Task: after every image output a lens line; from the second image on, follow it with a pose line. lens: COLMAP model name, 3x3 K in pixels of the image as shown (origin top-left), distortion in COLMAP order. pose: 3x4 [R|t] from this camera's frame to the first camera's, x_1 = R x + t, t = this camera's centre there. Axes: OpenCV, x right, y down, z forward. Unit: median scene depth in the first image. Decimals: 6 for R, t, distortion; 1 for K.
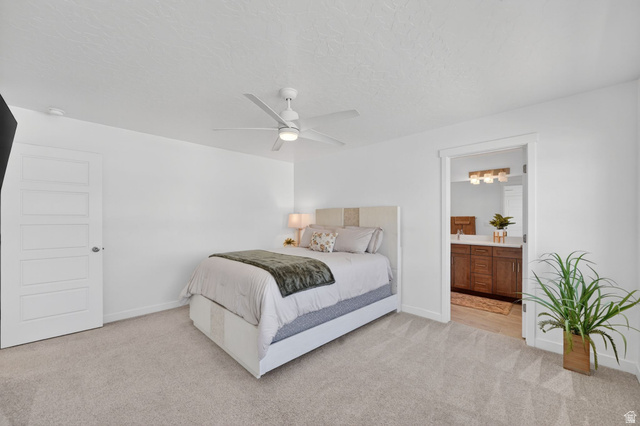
lens RADIAL K [[251.4, 0, 317.7], [0, 251.4, 216.5], [0, 0, 1]] dist [-0.002012, 0.000419]
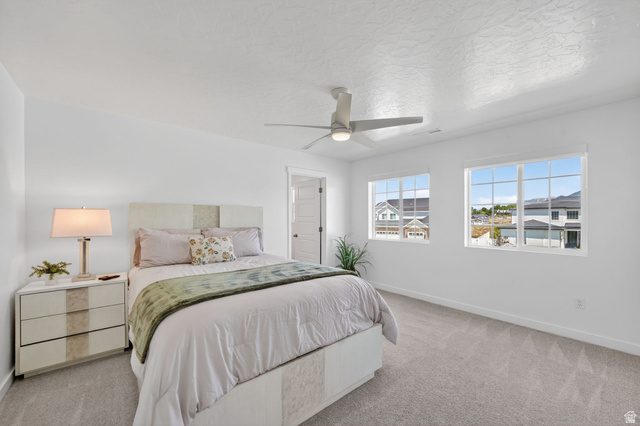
lens RADIAL K [[251.4, 0, 317.7], [0, 251.4, 216.5], [0, 0, 1]] dist [-0.002012, 0.000419]
pose [[0.084641, 0.004732, 0.996400, -0.664829], [-0.008373, 0.999957, -0.004037, 0.002689], [-0.996376, -0.008001, 0.084677, 0.598833]]
